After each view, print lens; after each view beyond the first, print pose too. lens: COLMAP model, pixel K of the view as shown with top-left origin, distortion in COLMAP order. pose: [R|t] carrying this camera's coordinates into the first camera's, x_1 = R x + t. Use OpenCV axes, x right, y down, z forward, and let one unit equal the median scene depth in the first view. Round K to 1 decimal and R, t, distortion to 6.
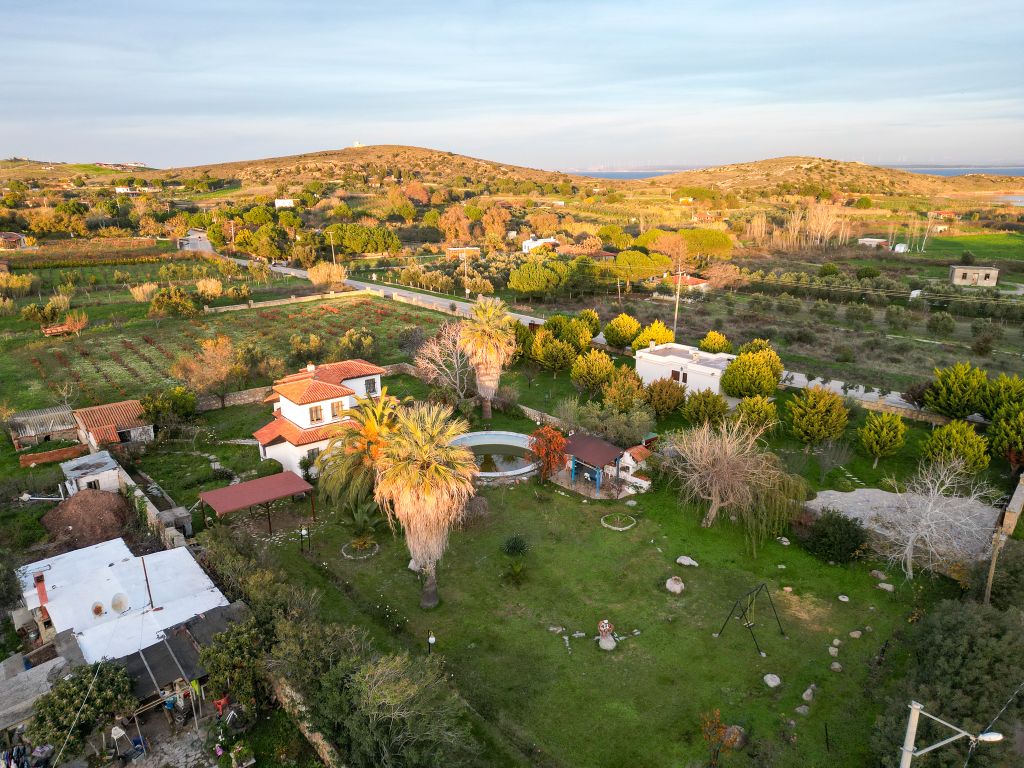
lens RADIAL K [[712.7, 0, 512.4], [0, 712.7, 383.8], [0, 0, 1]] dist [0.079627, -0.075385]
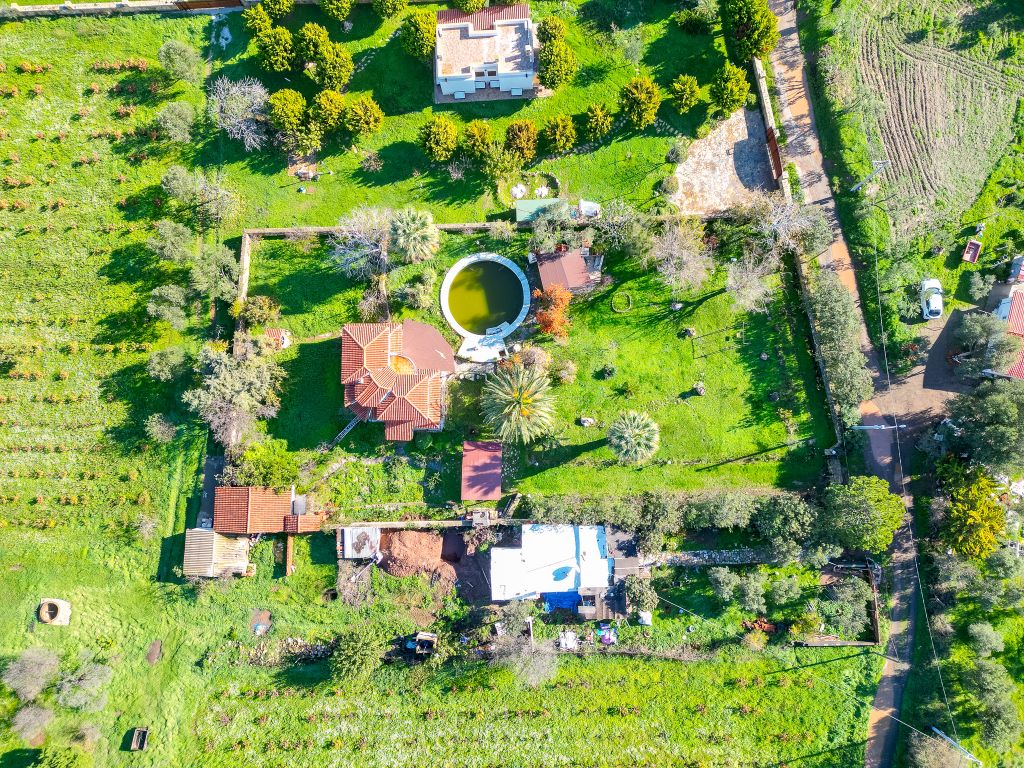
lens RADIAL K [[712.7, 0, 512.4], [0, 712.7, 383.8], [0, 0, 1]] dist [0.079627, -0.075385]
pose [[0.623103, -0.781250, 0.037299, -0.082087], [0.254175, 0.247362, 0.934990, -0.515228], [-0.739687, -0.573115, 0.352707, 0.186814]]
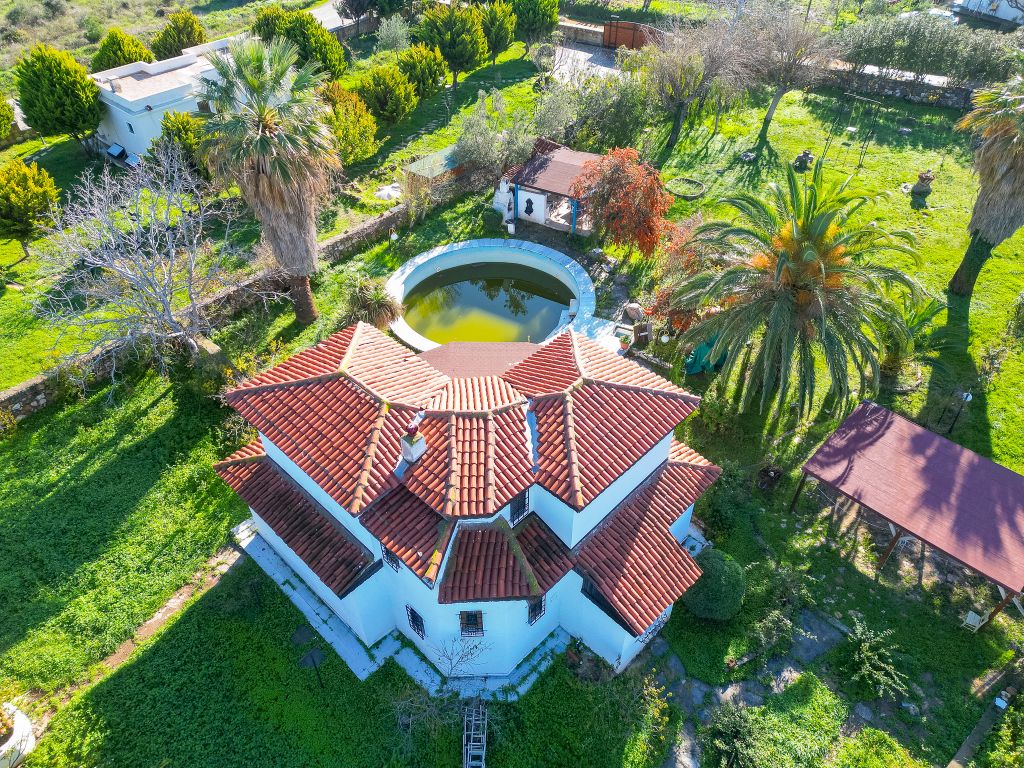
lens RADIAL K [[715.6, 0, 512.6], [0, 715.6, 379.4], [0, 0, 1]] dist [0.051388, -0.026410]
pose [[-0.133889, -0.654694, 0.743942, -0.232235], [0.288786, 0.692344, 0.661259, -0.104908], [-0.947985, 0.303375, 0.096369, 0.445624]]
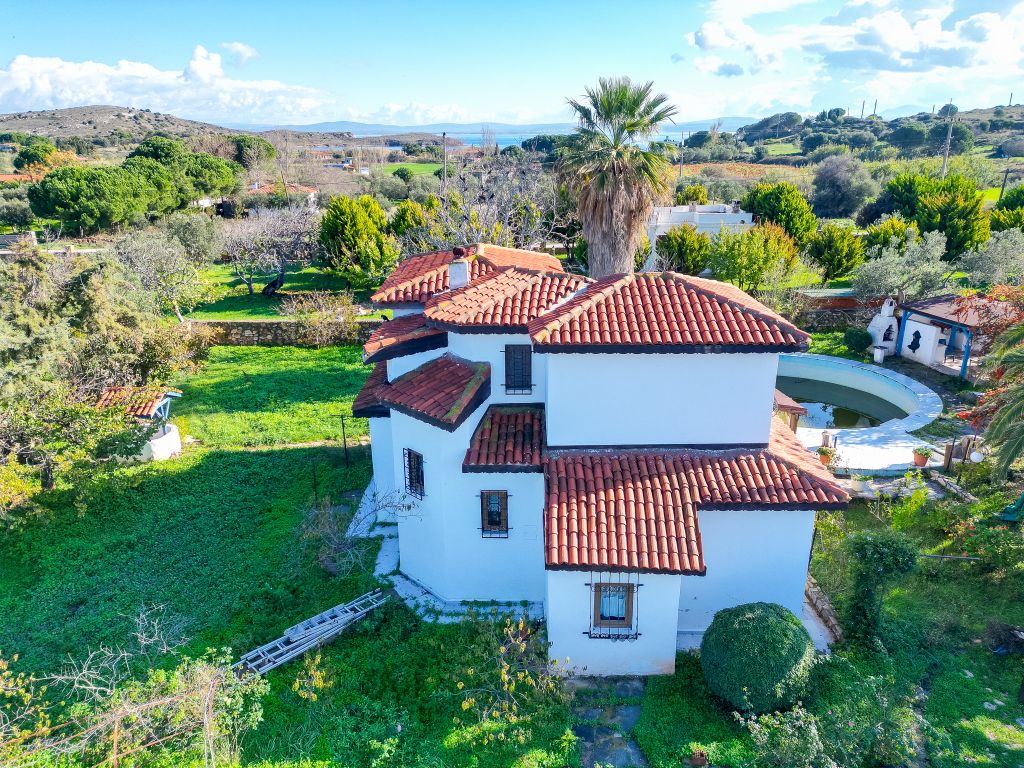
lens RADIAL K [[712.7, 0, 512.4], [0, 712.7, 383.8], [0, 0, 1]] dist [0.079627, -0.075385]
pose [[0.626599, -0.255303, 0.736338, -0.231945], [0.229811, 0.963338, 0.138447, -0.006689], [-0.744688, 0.082468, 0.662298, 0.387134]]
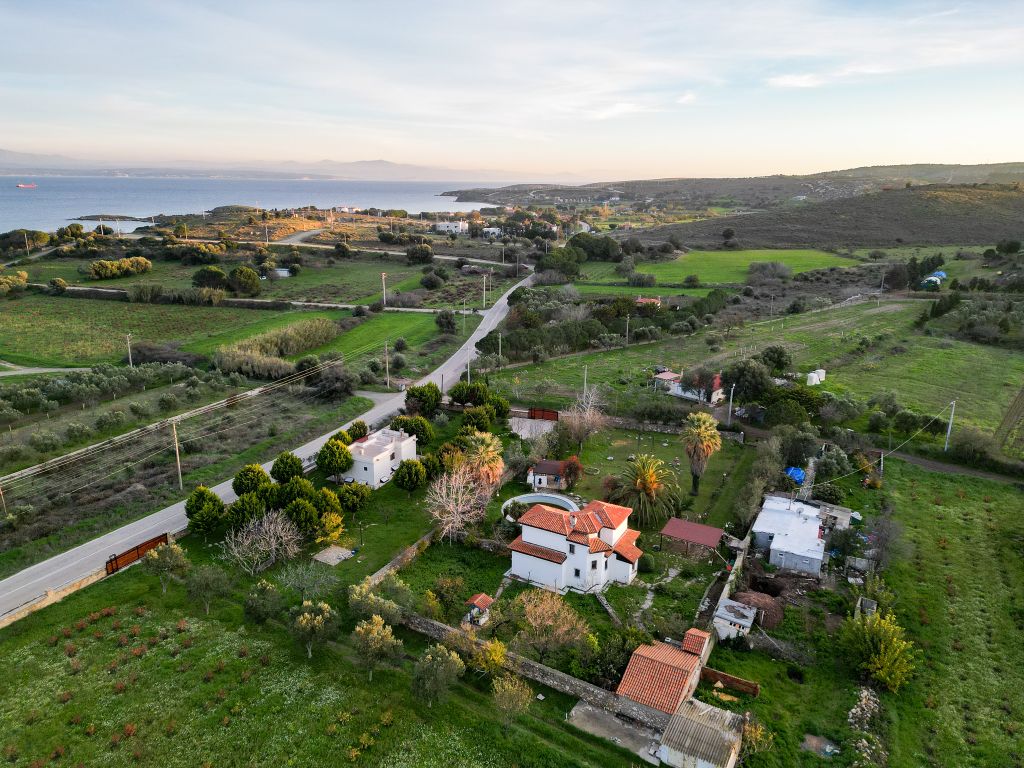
lens RADIAL K [[712.7, 0, 512.4], [0, 712.7, 383.8], [0, 0, 1]] dist [0.079627, -0.075385]
pose [[-0.384599, -0.252411, 0.887904, -0.607158], [0.256626, 0.894732, 0.365510, -0.337631], [-0.886695, 0.368434, -0.279338, 0.647816]]
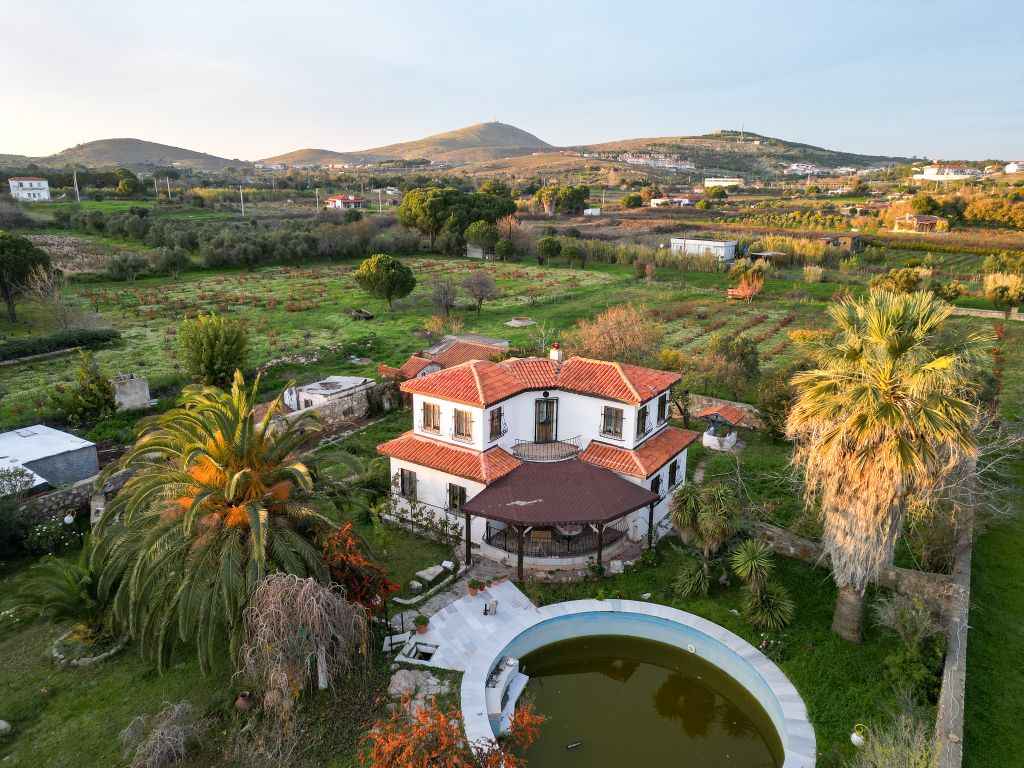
lens RADIAL K [[712.7, 0, 512.4], [0, 712.7, 383.8], [0, 0, 1]] dist [0.079627, -0.075385]
pose [[0.303321, 0.274569, -0.912474, 0.110242], [-0.284238, 0.940064, 0.188385, -0.046590], [0.909508, 0.202218, 0.363184, 0.368957]]
